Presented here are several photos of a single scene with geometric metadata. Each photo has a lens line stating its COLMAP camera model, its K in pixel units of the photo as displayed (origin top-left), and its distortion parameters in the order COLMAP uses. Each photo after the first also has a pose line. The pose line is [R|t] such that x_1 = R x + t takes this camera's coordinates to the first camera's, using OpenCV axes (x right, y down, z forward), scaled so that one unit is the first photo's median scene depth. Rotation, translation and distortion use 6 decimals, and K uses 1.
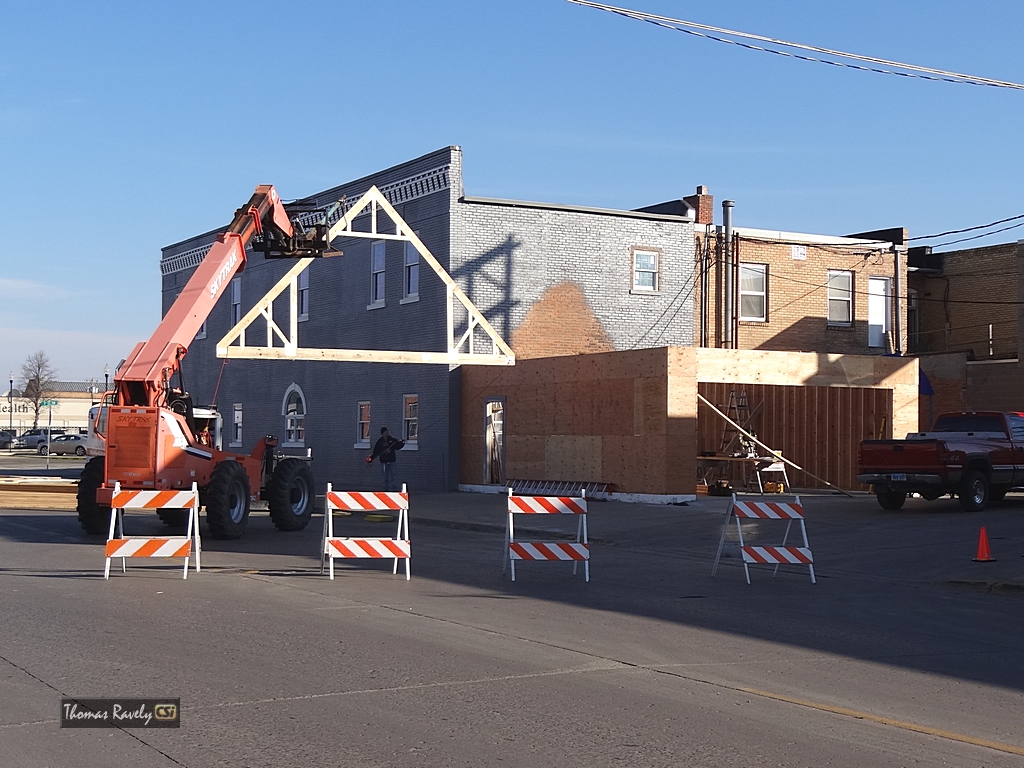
lens RADIAL K [[1562.9, 0, 507.6], [0, 1562.9, 388.1], [0, 0, 1]] dist [0.093477, 0.000000]
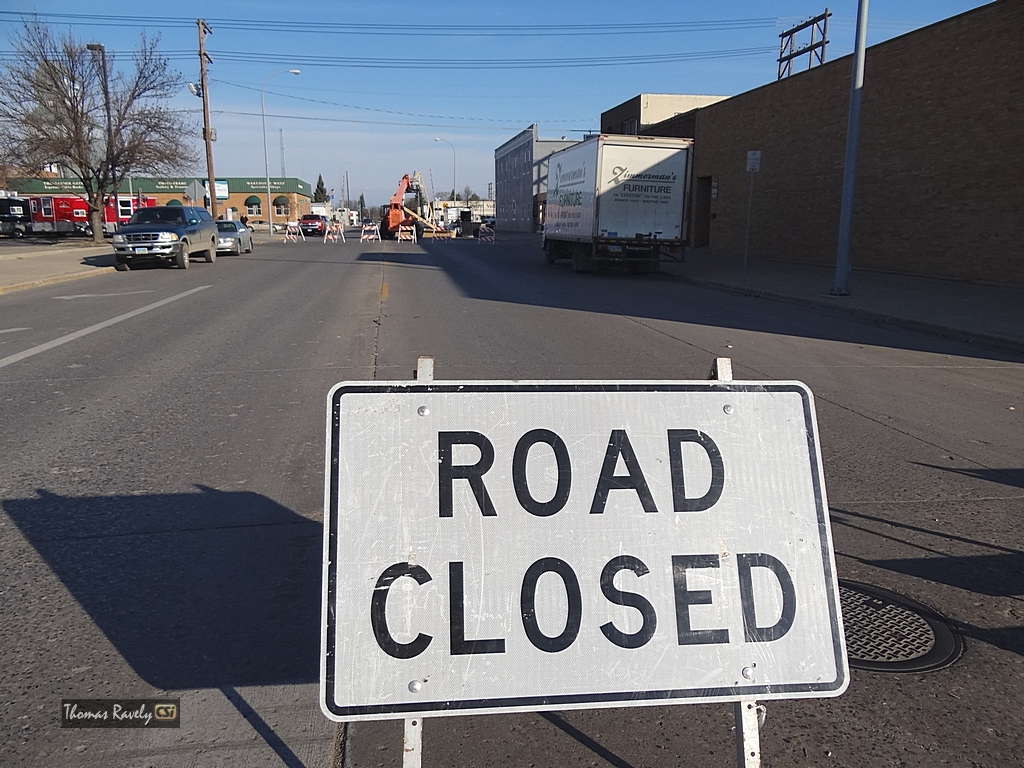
lens RADIAL K [[804.1, 0, 511.7], [0, 804.1, 383.3], [0, 0, 1]] dist [-0.007278, -0.000641]
pose [[0.935580, 0.061103, -0.347787, 0.569664], [0.020960, 0.973569, 0.227431, -0.013039], [0.352491, -0.220070, 0.909571, -0.681056]]
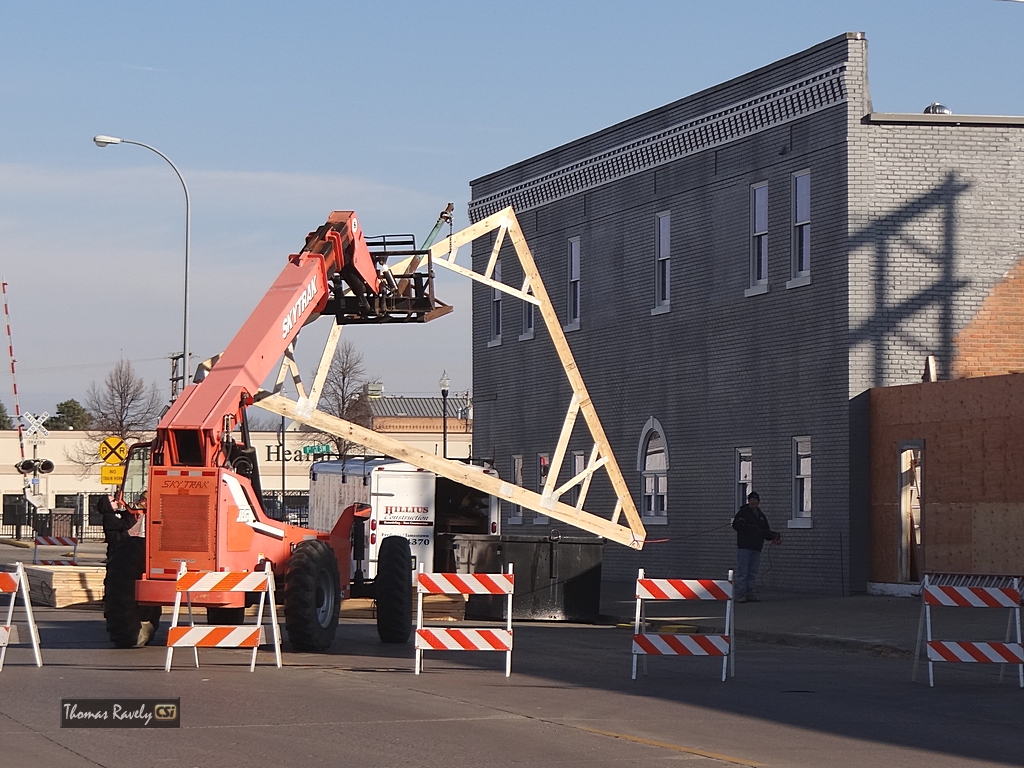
lens RADIAL K [[3426.5, 0, 512.7], [0, 3426.5, 383.5], [0, 0, 1]] dist [0.028129, 0.000000]
pose [[0.967296, -0.016020, -0.253142, 0.188776], [0.014793, 0.999868, -0.006752, -0.010505], [0.253217, 0.002787, 0.967405, -0.361690]]
